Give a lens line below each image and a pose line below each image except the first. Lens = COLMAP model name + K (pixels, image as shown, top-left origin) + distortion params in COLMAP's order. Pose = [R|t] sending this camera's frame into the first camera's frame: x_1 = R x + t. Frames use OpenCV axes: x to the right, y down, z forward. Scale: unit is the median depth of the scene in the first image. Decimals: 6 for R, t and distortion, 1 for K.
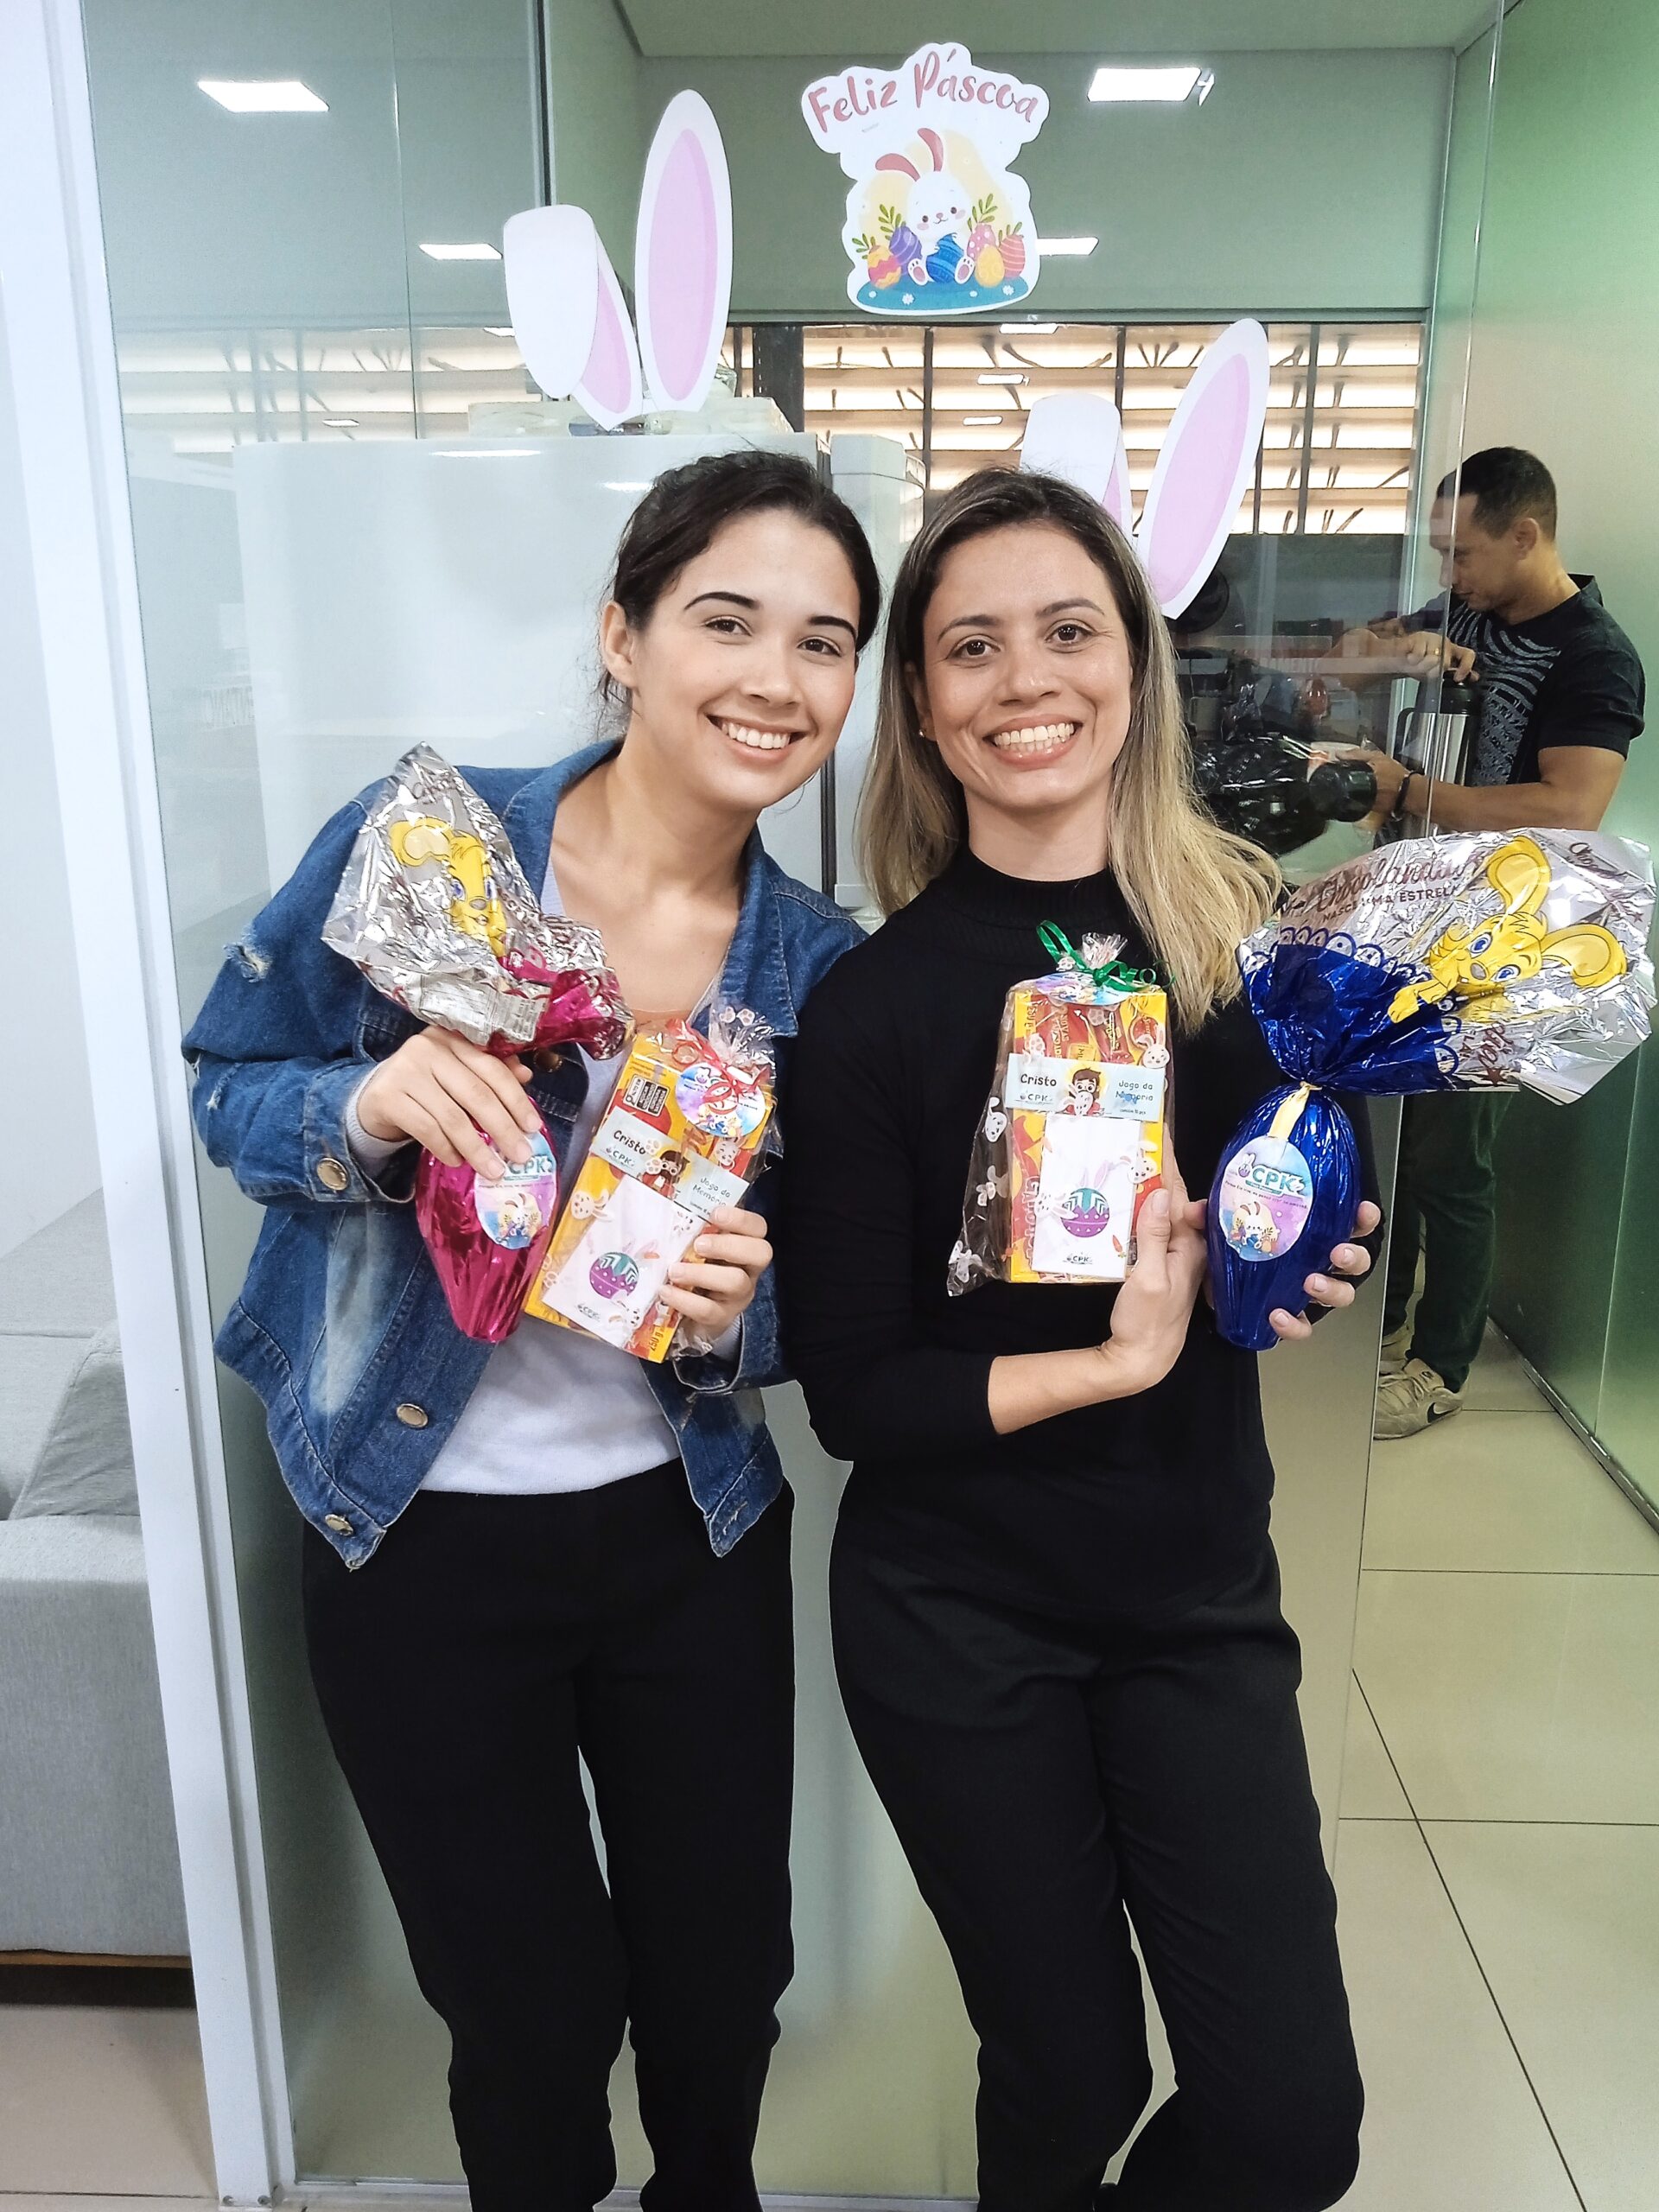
lens RADIAL K [[1829.7, 0, 816.2], [0, 1829.7, 1076.8], [0, 0, 1]] dist [0.049136, -0.011731]
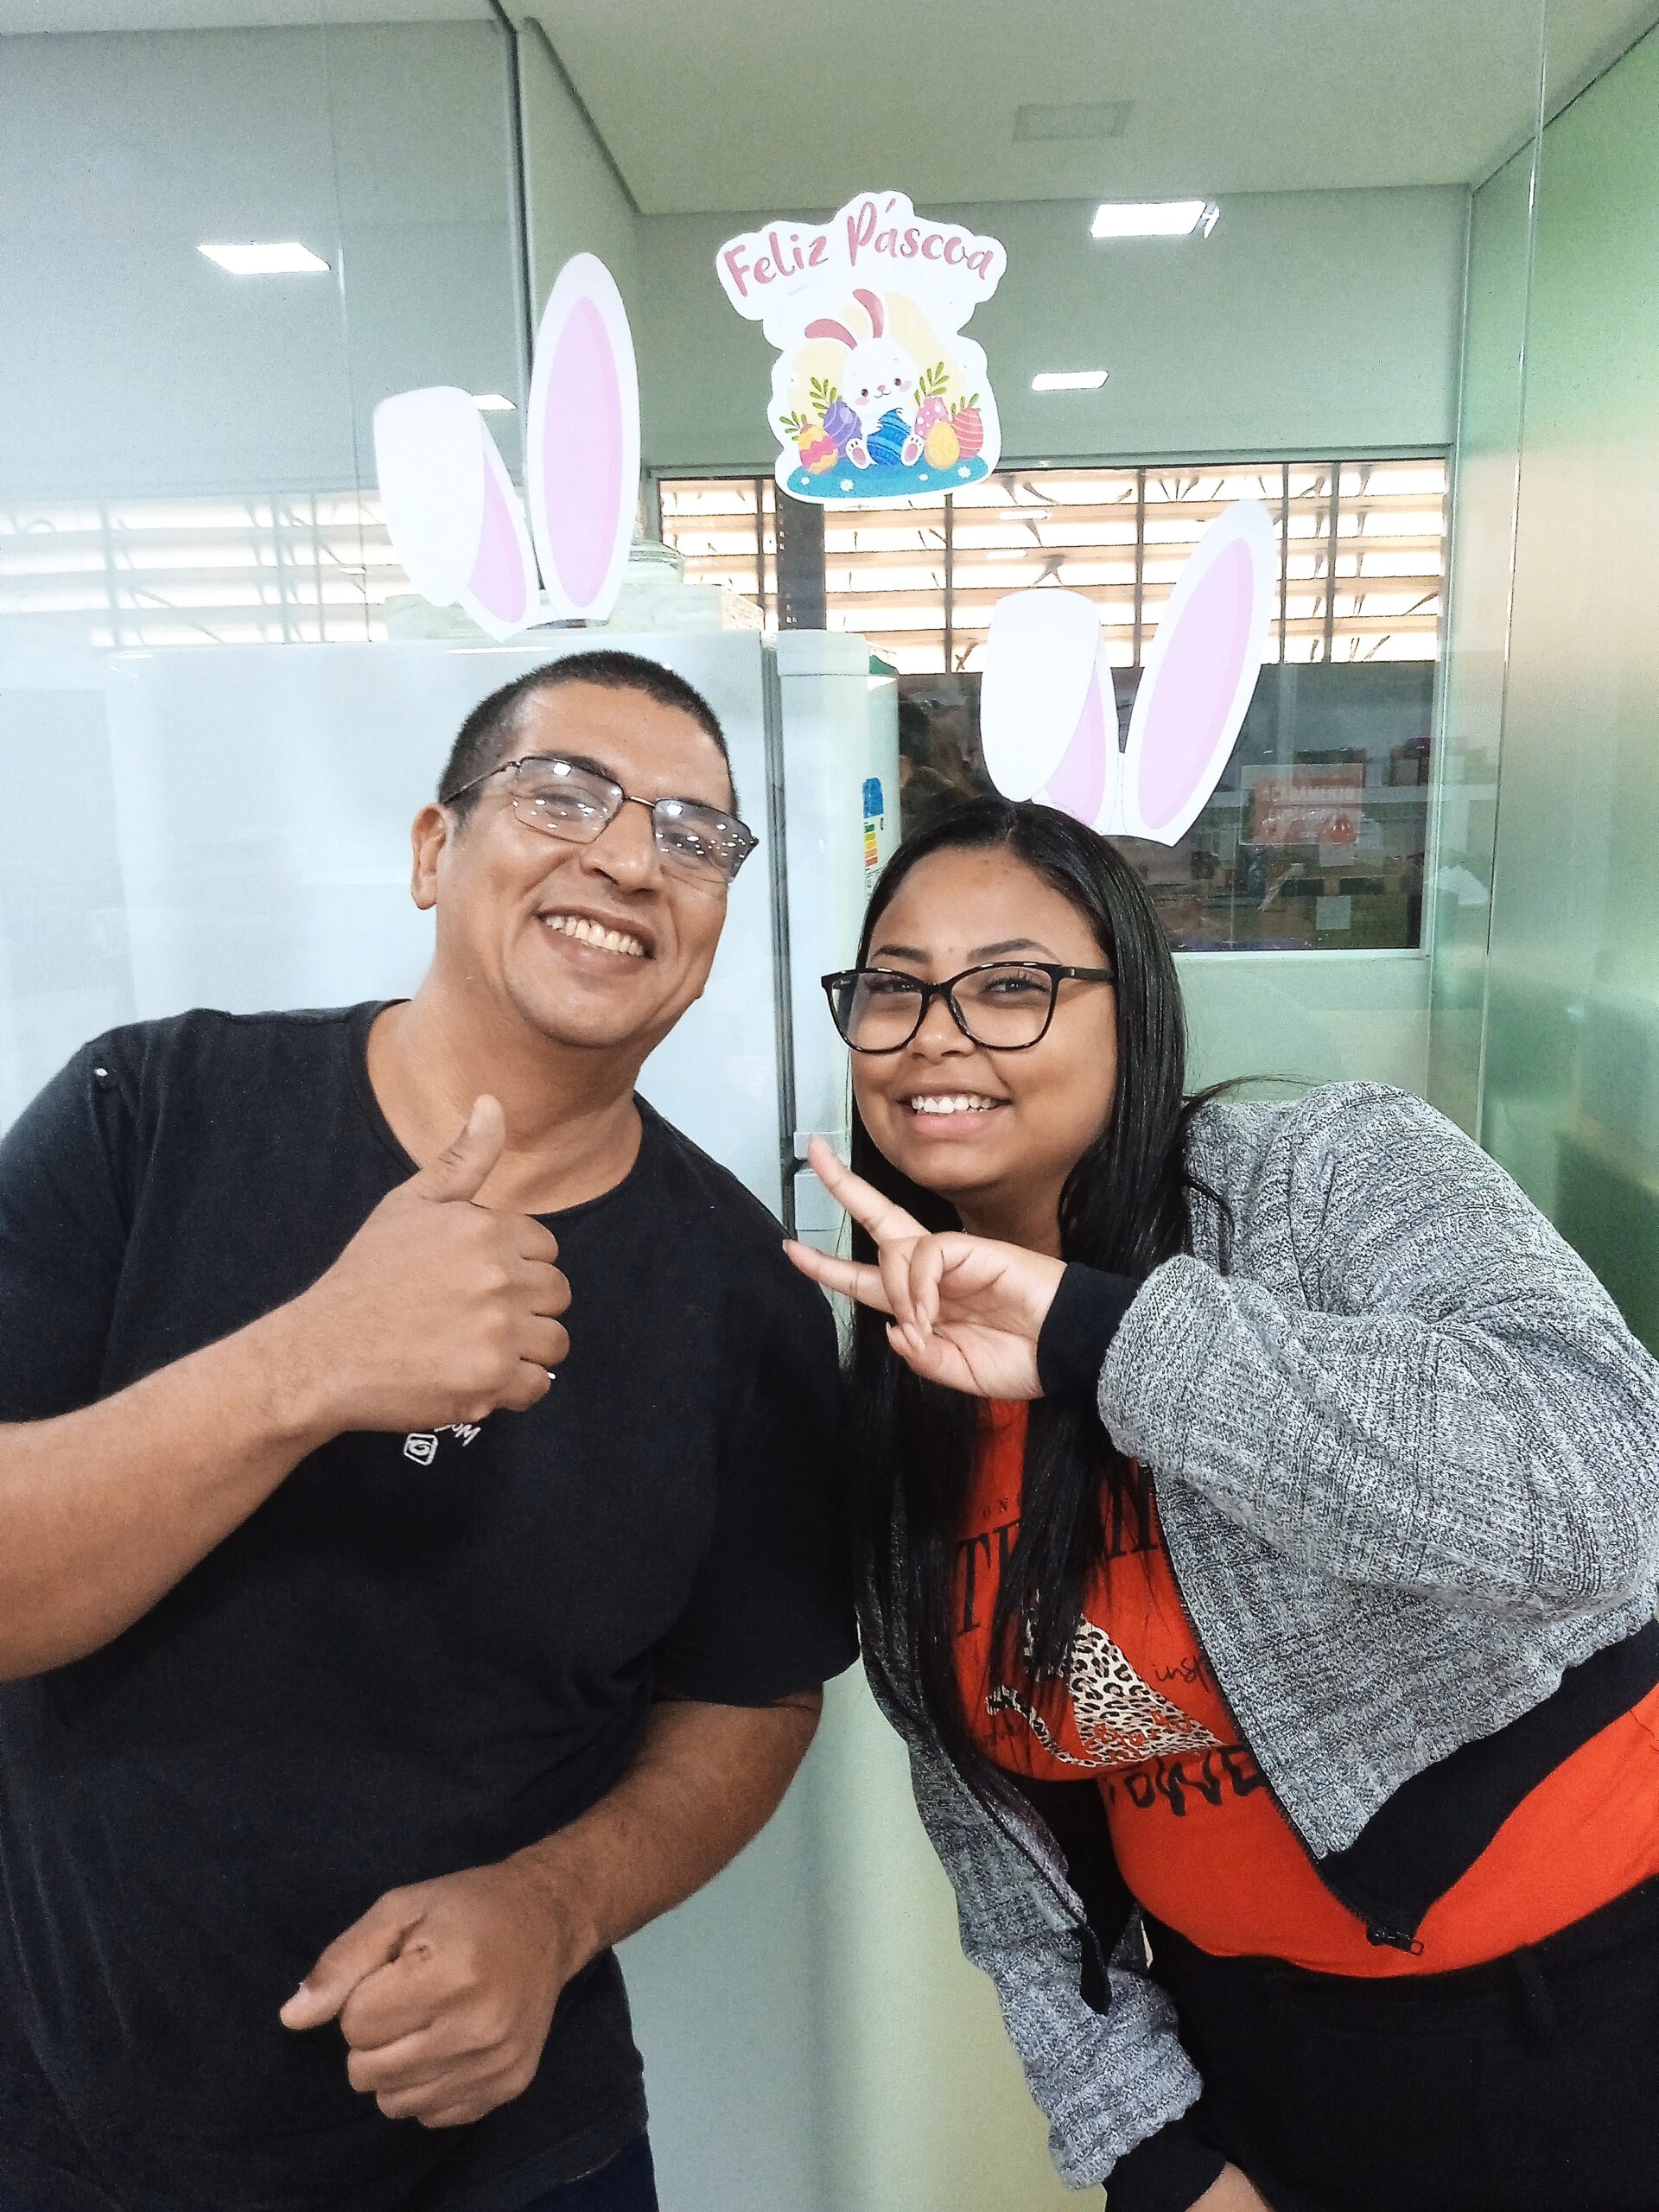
lens RADIAL K [[1829.7, 0, 826.7], [0, 1829.7, 1088.9], [0, 0, 1]] dist [0.049136, -0.011731]
pose [[0.999722, -0.016455, -0.016878, 0.038676], [0.015452, 0.998204, -0.057883, -0.073038], [0.017800, 0.057606, 0.998181, 0.131771]]
